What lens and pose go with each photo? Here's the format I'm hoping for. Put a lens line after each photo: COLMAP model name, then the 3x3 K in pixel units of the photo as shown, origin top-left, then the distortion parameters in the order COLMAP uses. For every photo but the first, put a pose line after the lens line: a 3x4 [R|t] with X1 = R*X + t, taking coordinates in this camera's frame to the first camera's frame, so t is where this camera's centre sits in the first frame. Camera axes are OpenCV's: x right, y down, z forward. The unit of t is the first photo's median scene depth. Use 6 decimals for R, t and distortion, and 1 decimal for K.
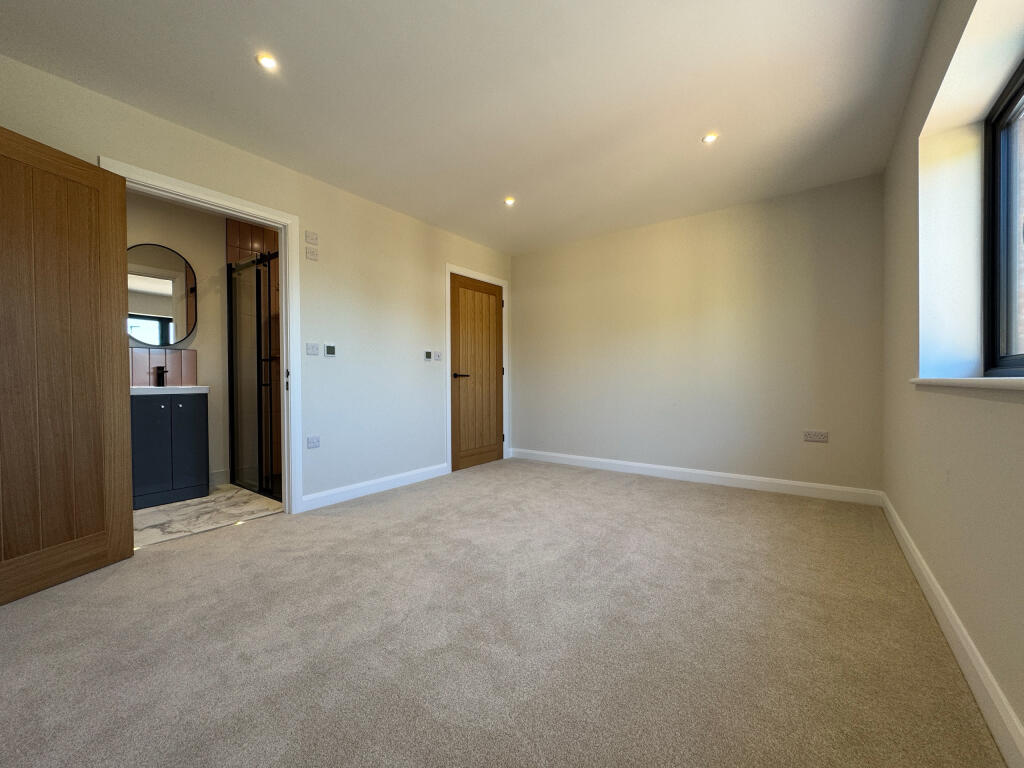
lens RADIAL K [[414.0, 0, 512.0], [0, 414.0, 384.0], [0, 0, 1]] dist [0.001206, 0.000757]
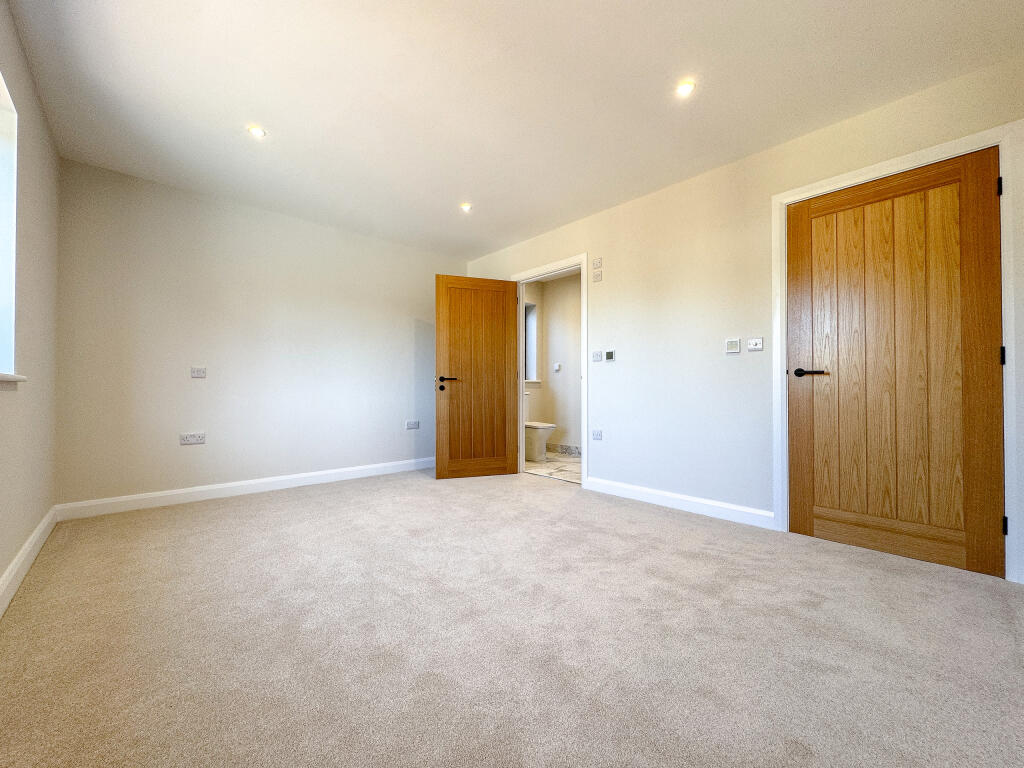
lens RADIAL K [[414.0, 0, 512.0], [0, 414.0, 384.0], [0, 0, 1]] dist [0.001206, 0.000757]
pose [[-0.188250, -0.008830, -0.982081, 0.592772], [-0.012058, 0.999905, -0.006679, 0.005024], [0.982047, 0.010585, -0.188339, 0.798559]]
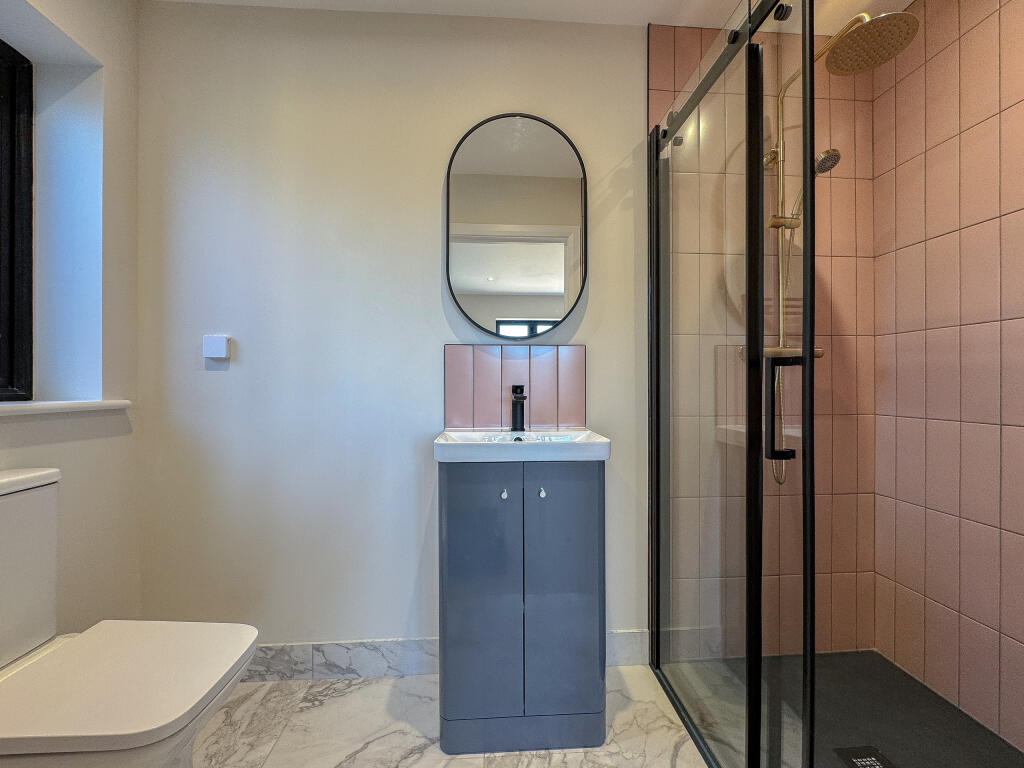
lens RADIAL K [[414.0, 0, 512.0], [0, 414.0, 384.0], [0, 0, 1]] dist [0.001206, 0.000757]
pose [[0.645896, 0.003757, -0.763416, -0.460352], [-0.010715, 0.999934, -0.004145, -0.036992], [0.763350, 0.010858, 0.645894, 0.633214]]
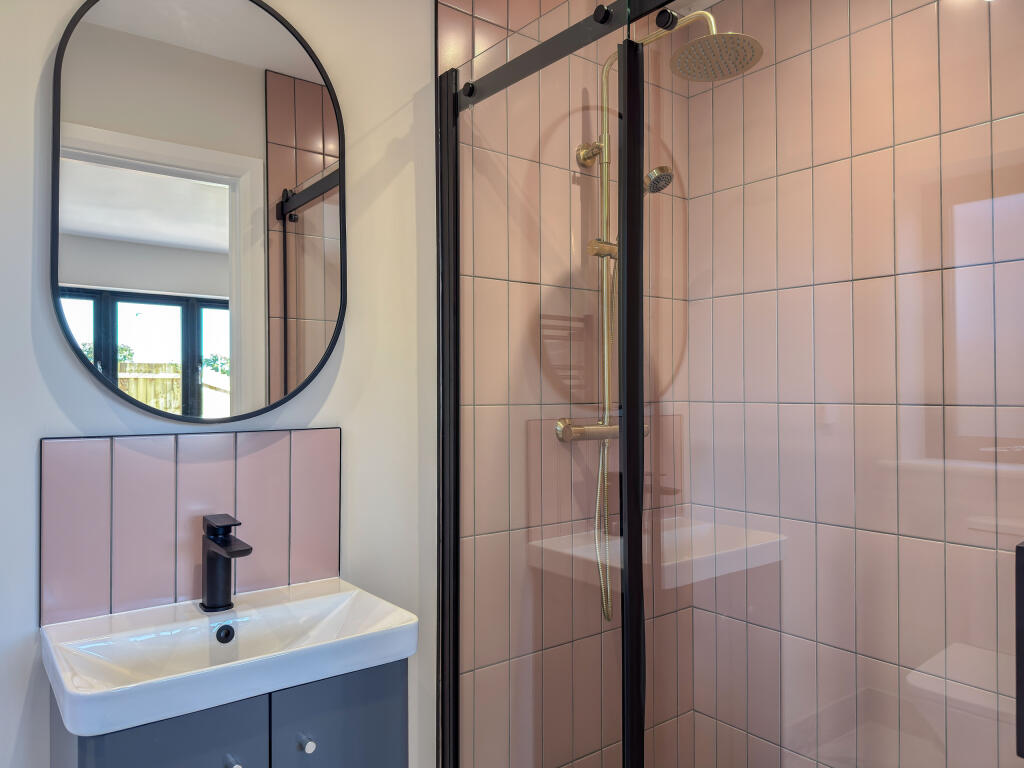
lens RADIAL K [[721.8, 0, 512.5], [0, 721.8, 380.7], [0, 0, 1]] dist [0.160293, -0.318064]
pose [[0.964237, -0.001265, -0.265040, -0.528240], [-0.005834, 0.999645, -0.025994, -0.093800], [0.264979, 0.026611, 0.963887, 0.590005]]
